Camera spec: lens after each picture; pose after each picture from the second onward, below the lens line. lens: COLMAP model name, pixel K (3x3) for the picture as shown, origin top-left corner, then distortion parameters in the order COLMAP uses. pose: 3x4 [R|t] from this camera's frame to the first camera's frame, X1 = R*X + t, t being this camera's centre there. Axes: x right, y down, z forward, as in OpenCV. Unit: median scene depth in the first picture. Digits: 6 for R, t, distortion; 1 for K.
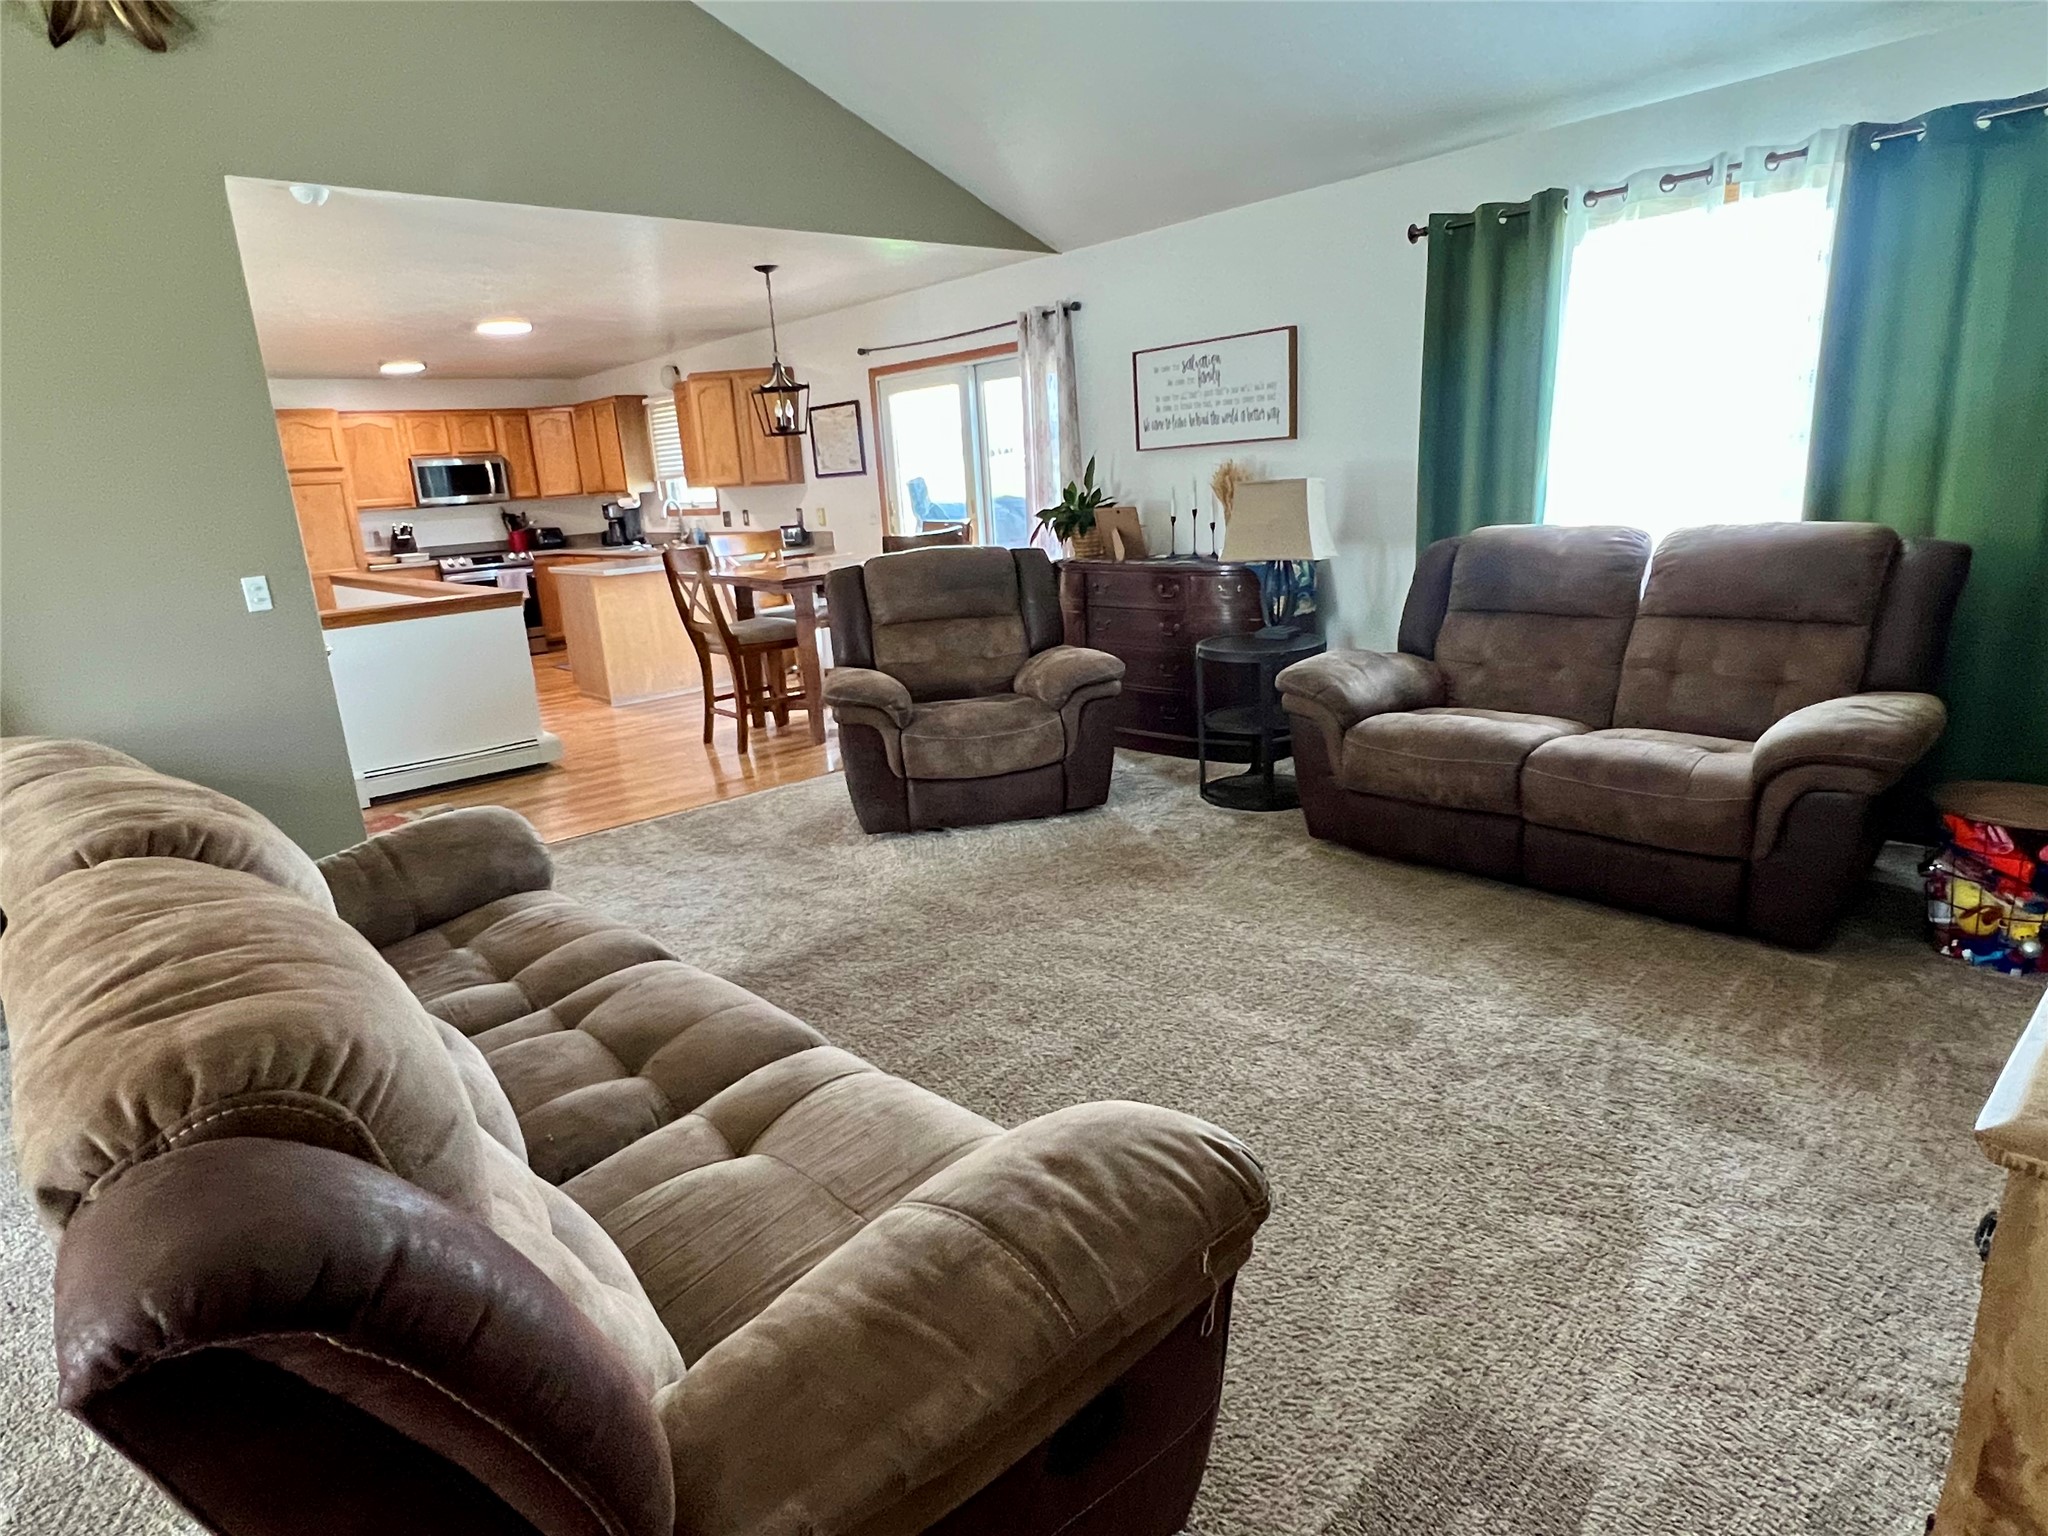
lens RADIAL K [[1191.4, 0, 1024.0], [0, 1191.4, 768.0], [0, 0, 1]] dist [0.039158, 0.000088]
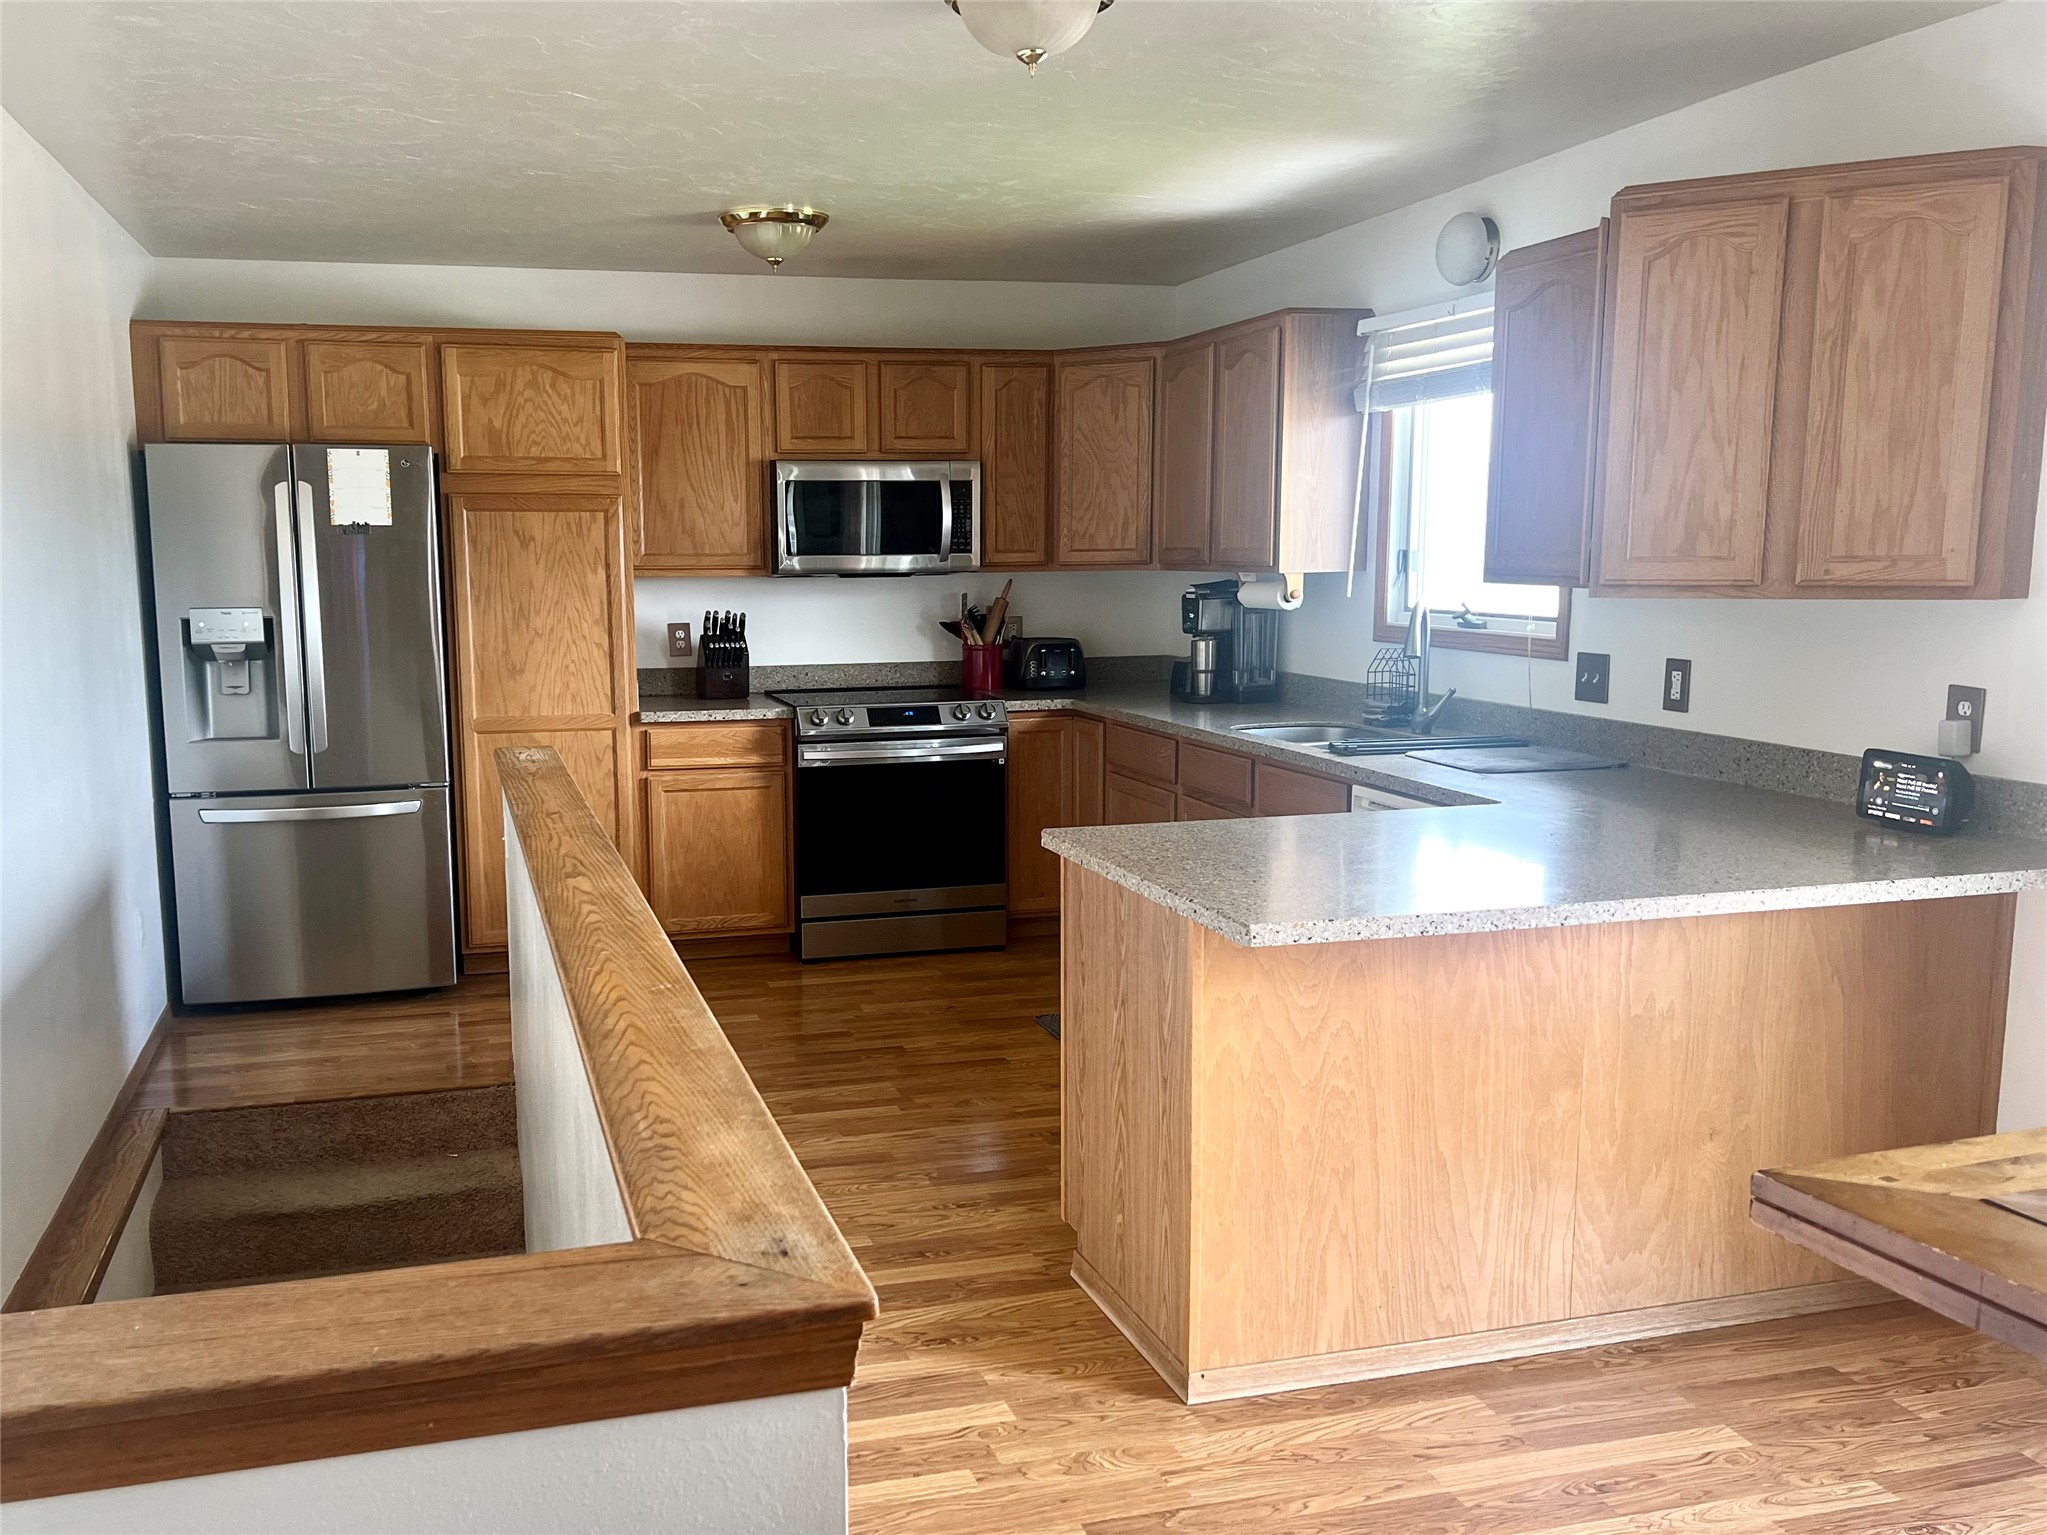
lens RADIAL K [[1549.4, 0, 1023.5], [0, 1549.4, 767.5], [0, 0, 1]] dist [-0.215829, 0.000208]
pose [[0.922440, 0.113068, -0.369216, -0.227616], [-0.150687, 0.985763, -0.074594, -0.127752], [0.355526, 0.124445, 0.926345, 0.562389]]
